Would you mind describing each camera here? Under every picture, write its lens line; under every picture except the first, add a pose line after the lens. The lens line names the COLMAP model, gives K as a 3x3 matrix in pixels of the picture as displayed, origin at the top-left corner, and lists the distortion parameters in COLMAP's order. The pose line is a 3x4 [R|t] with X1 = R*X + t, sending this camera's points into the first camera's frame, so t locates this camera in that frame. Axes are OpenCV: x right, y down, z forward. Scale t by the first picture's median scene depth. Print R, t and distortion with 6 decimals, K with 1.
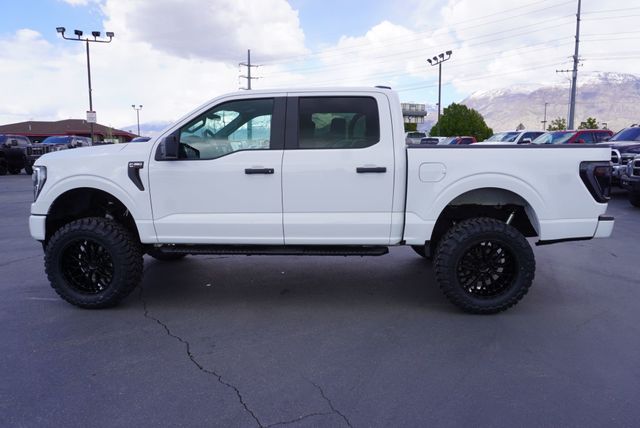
lens RADIAL K [[424.0, 0, 320.0], [0, 424.0, 214.0], [0, 0, 1]] dist [-0.005183, 0.001699]
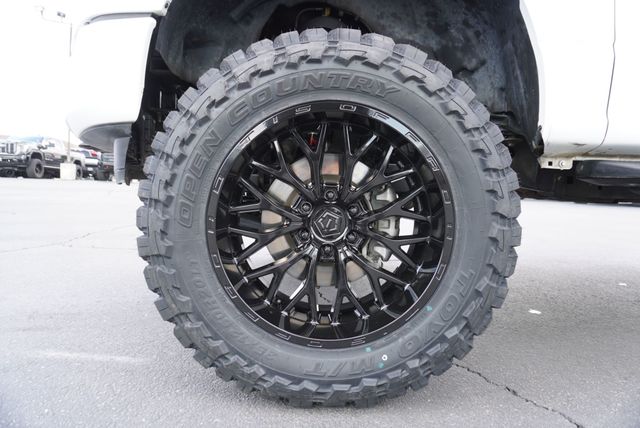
lens RADIAL K [[414.0, 0, 320.0], [0, 414.0, 214.0], [0, 0, 1]] dist [-0.008340, 0.002885]
pose [[0.995433, 0.027479, 0.091419, -0.564845], [-0.020400, 0.996785, -0.077482, 0.131932], [-0.093254, 0.075263, 0.992794, 0.754725]]
